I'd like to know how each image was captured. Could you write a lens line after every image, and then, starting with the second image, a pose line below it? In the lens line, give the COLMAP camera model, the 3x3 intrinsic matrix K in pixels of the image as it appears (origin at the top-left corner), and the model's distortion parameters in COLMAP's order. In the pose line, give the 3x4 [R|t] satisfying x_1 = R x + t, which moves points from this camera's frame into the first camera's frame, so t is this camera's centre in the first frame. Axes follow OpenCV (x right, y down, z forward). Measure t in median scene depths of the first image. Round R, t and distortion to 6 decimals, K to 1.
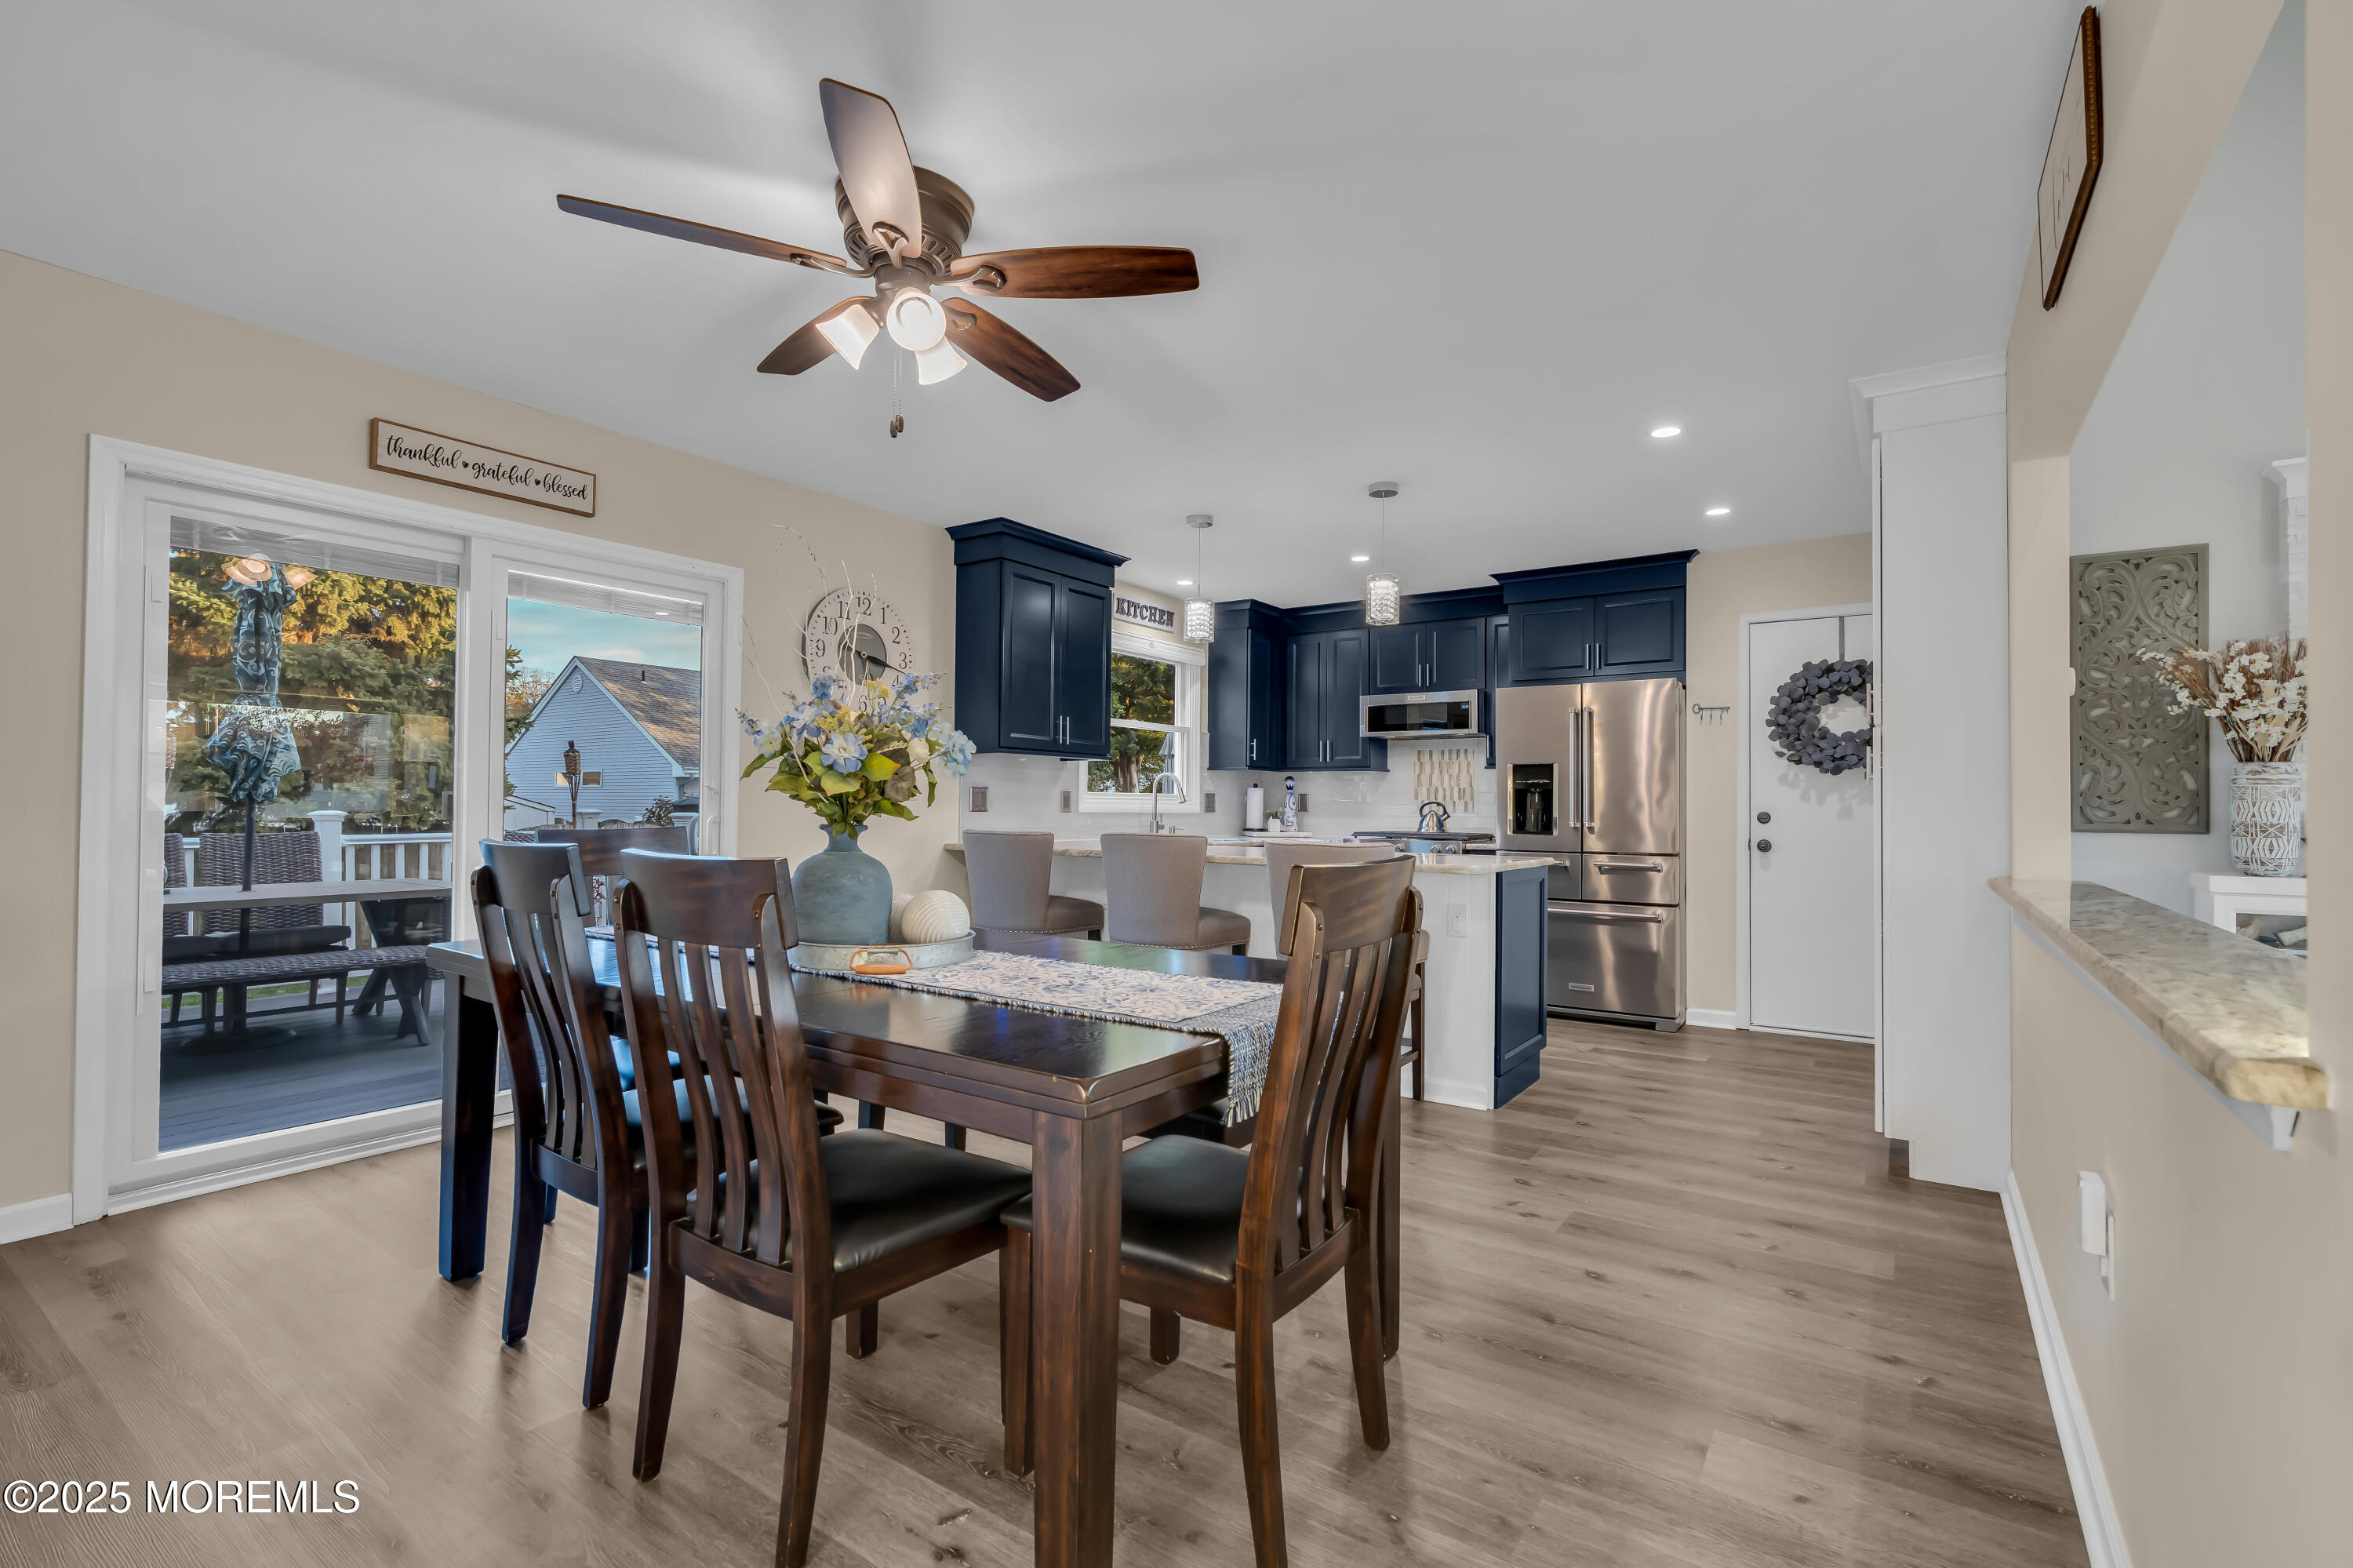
lens RADIAL K [[1058.2, 0, 1179.6], [0, 1058.2, 790.6], [0, 0, 1]] dist [-0.008609, 0.002893]
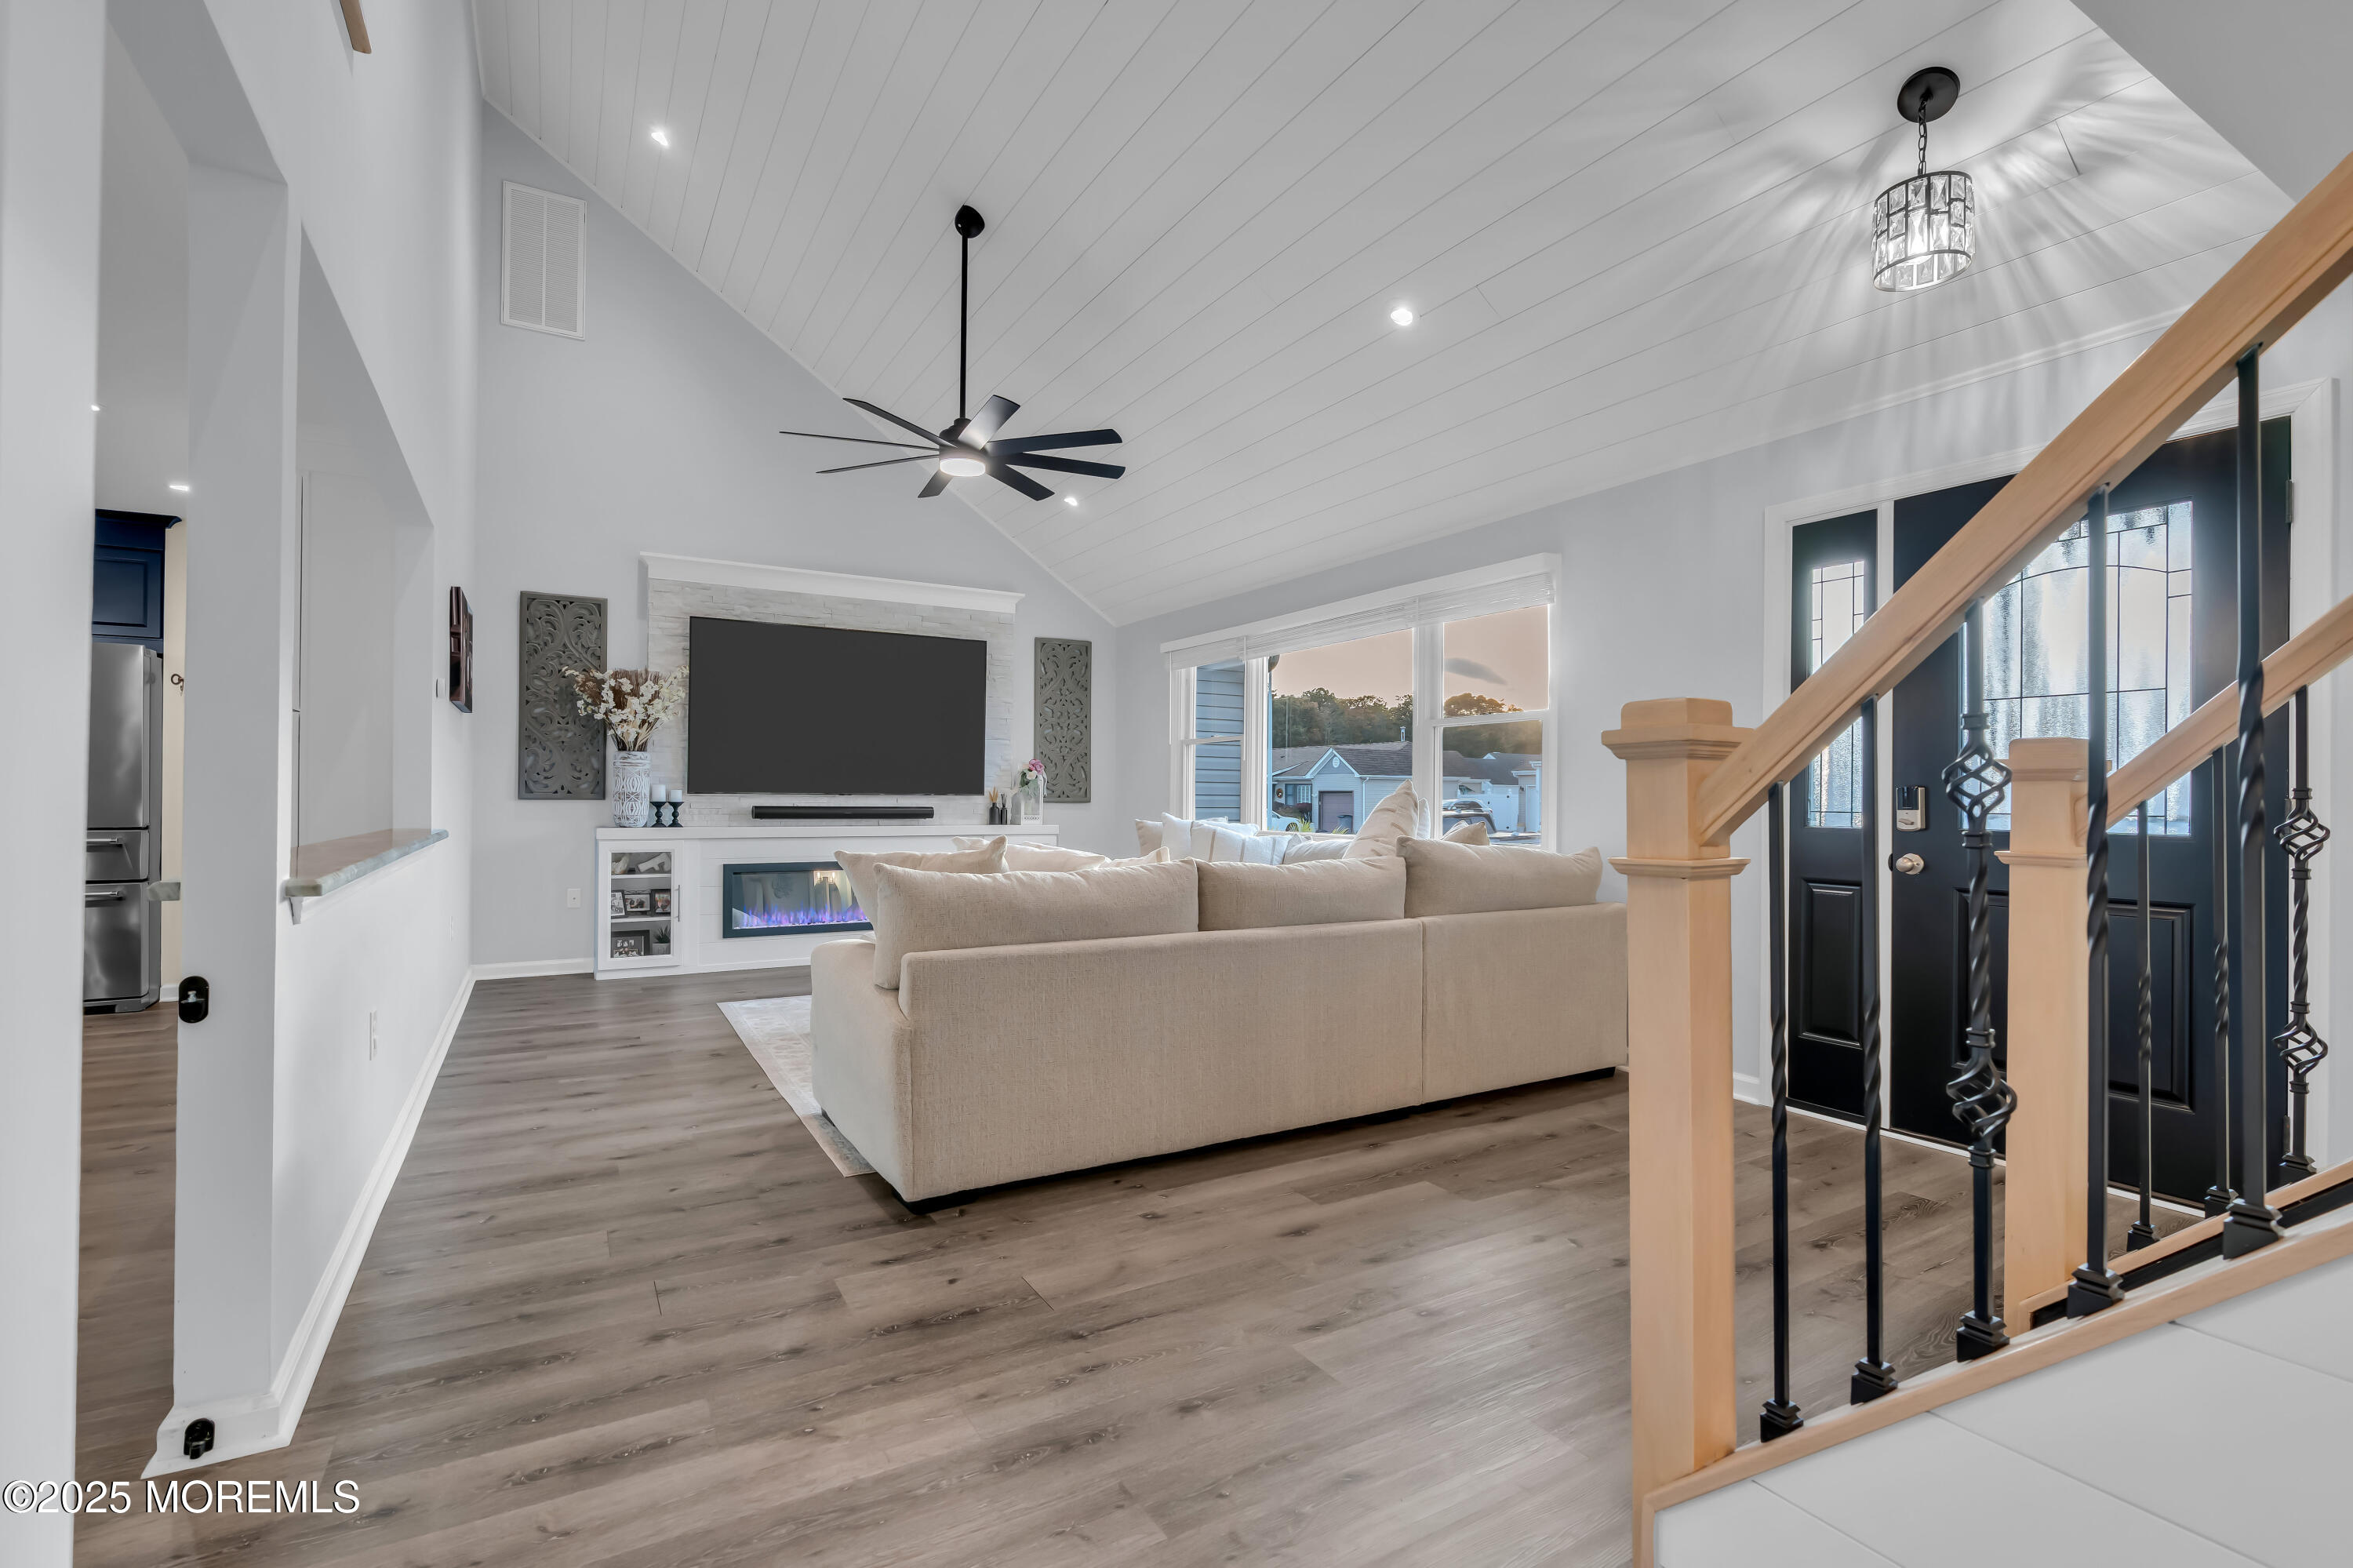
lens RADIAL K [[1058.2, 0, 1177.7], [0, 1058.2, 793.3], [0, 0, 1]] dist [-0.008609, 0.002893]
pose [[0.416208, -0.003082, 0.909264, -0.013570], [-0.017019, 0.999793, 0.011179, 0.002142], [-0.909110, -0.020127, 0.416069, -0.265204]]
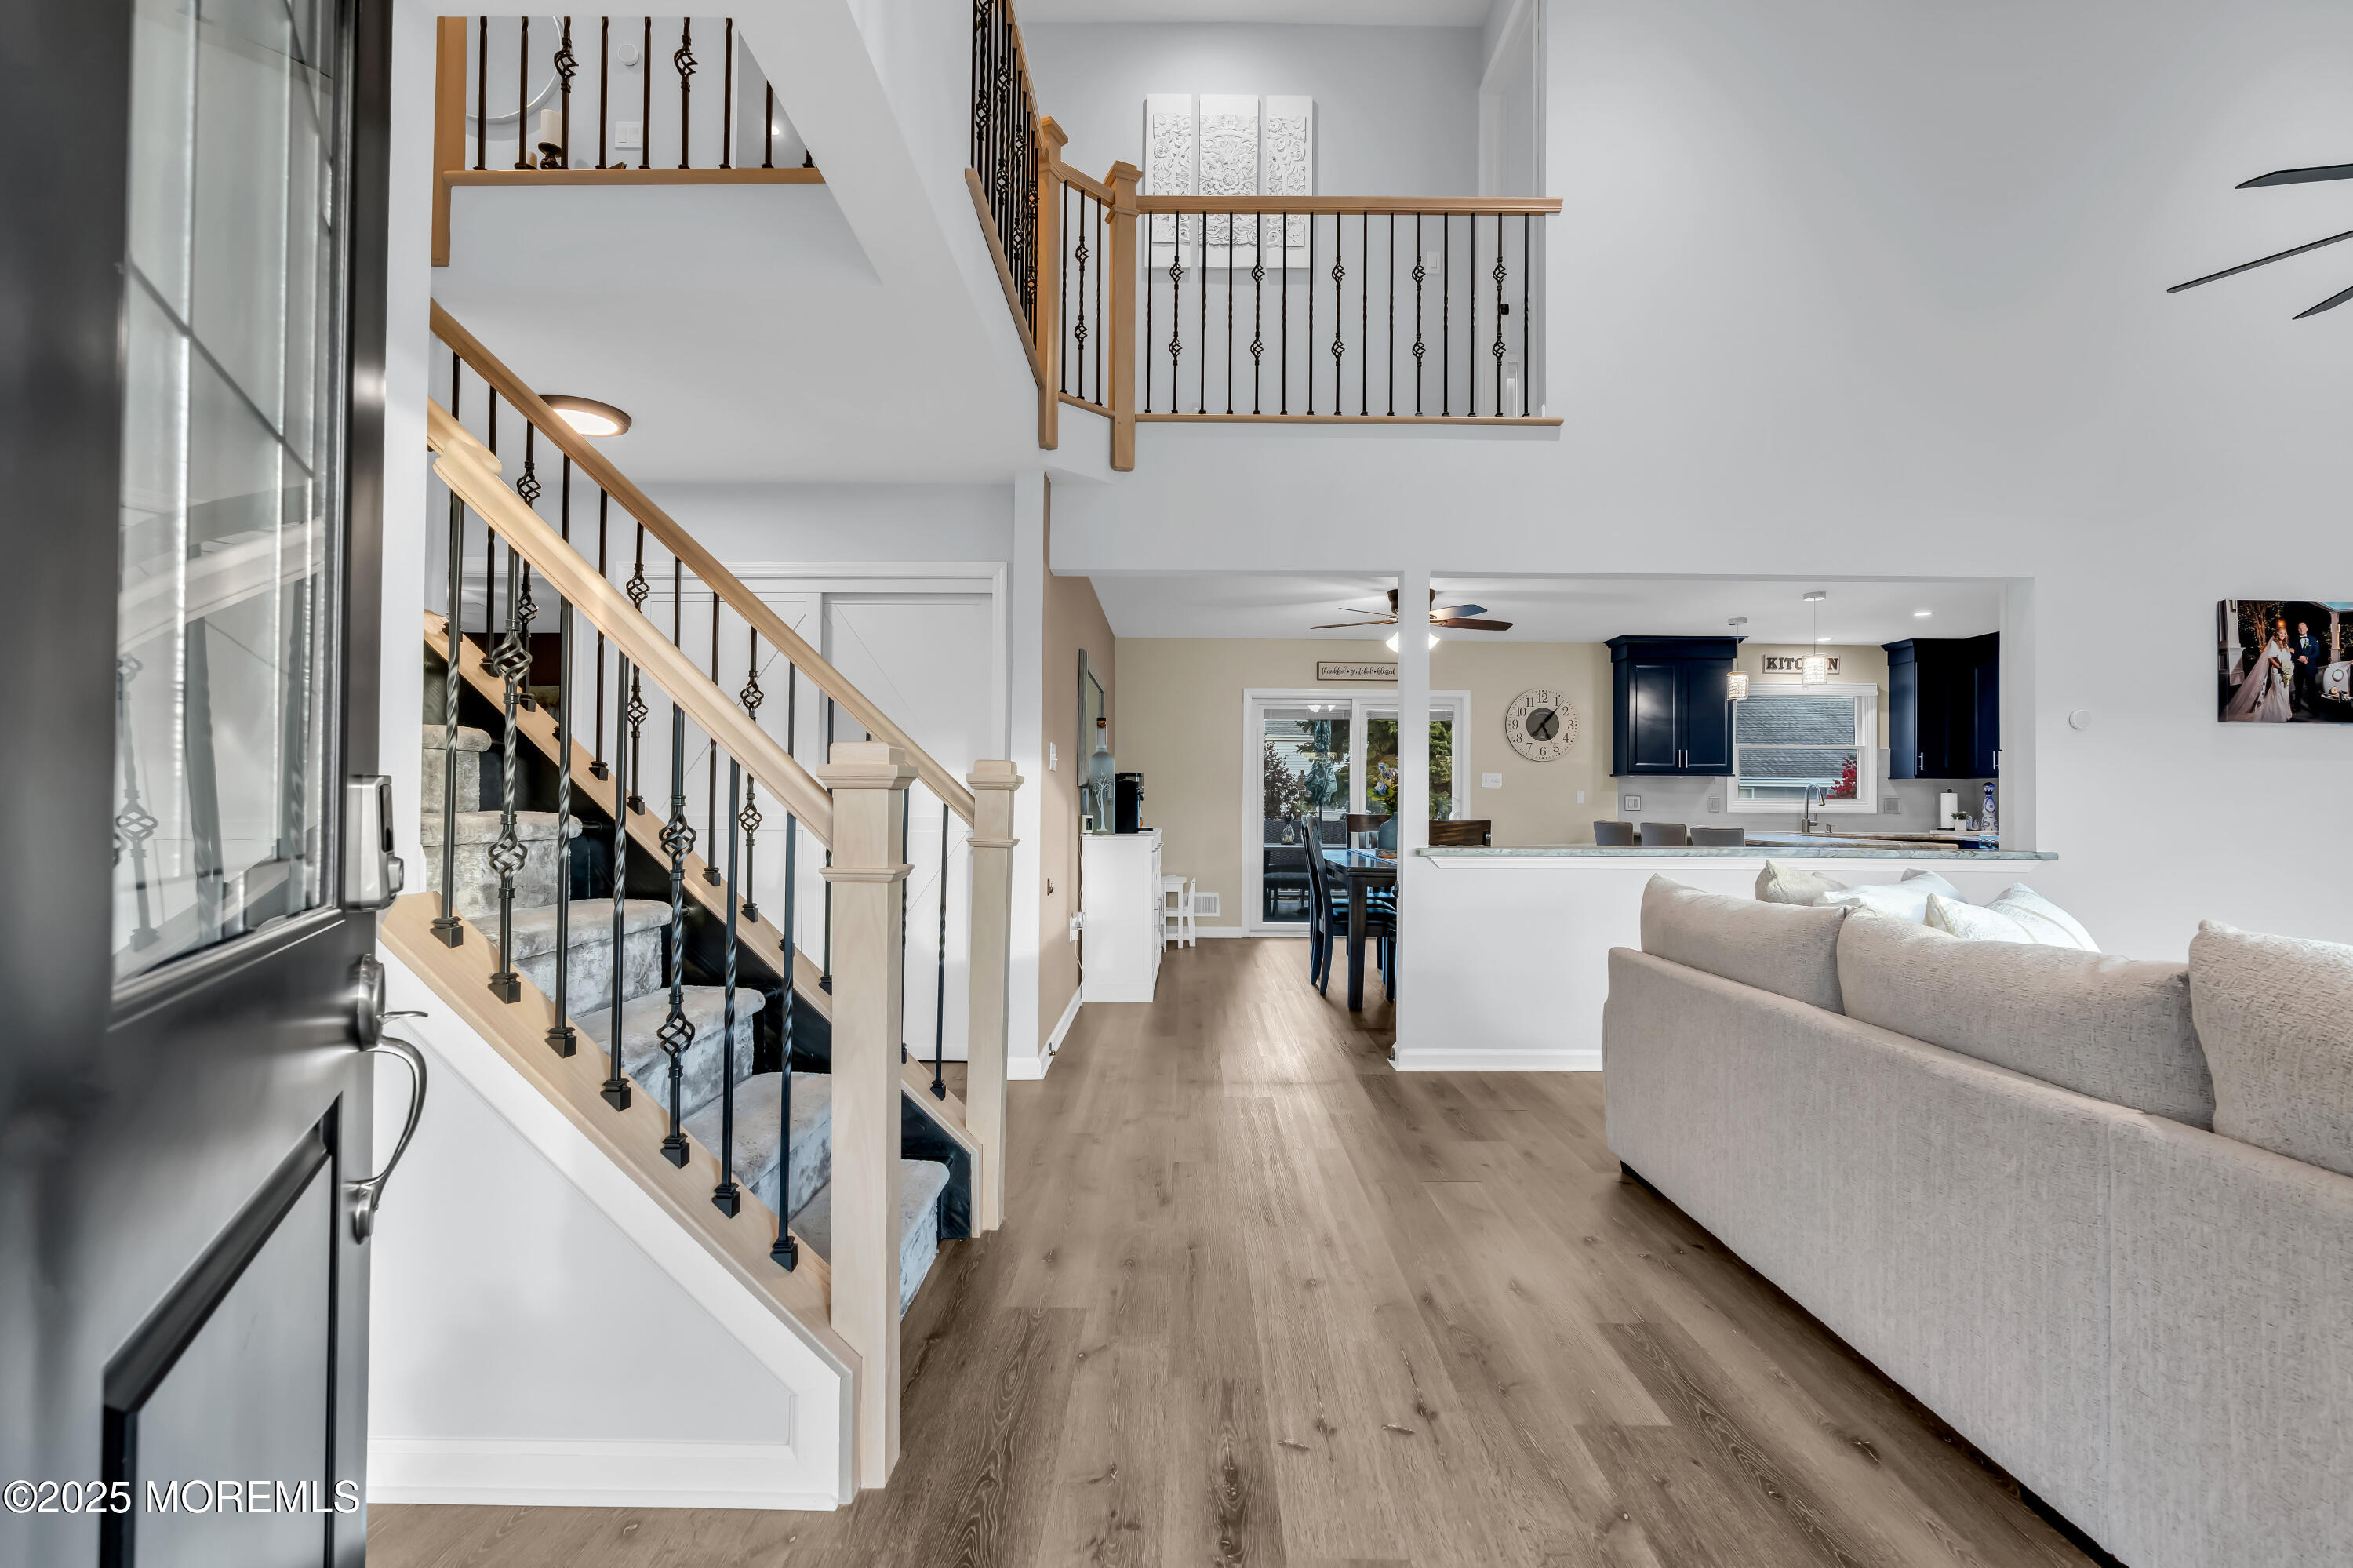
lens RADIAL K [[1064.2, 0, 1197.0], [0, 1064.2, 789.8], [0, 0, 1]] dist [0.006467, 0.001641]
pose [[0.580040, -0.015863, -0.814433, 0.760453], [0.009668, 0.999874, -0.012589, 0.001564], [0.814530, -0.000572, 0.580121, -0.496107]]
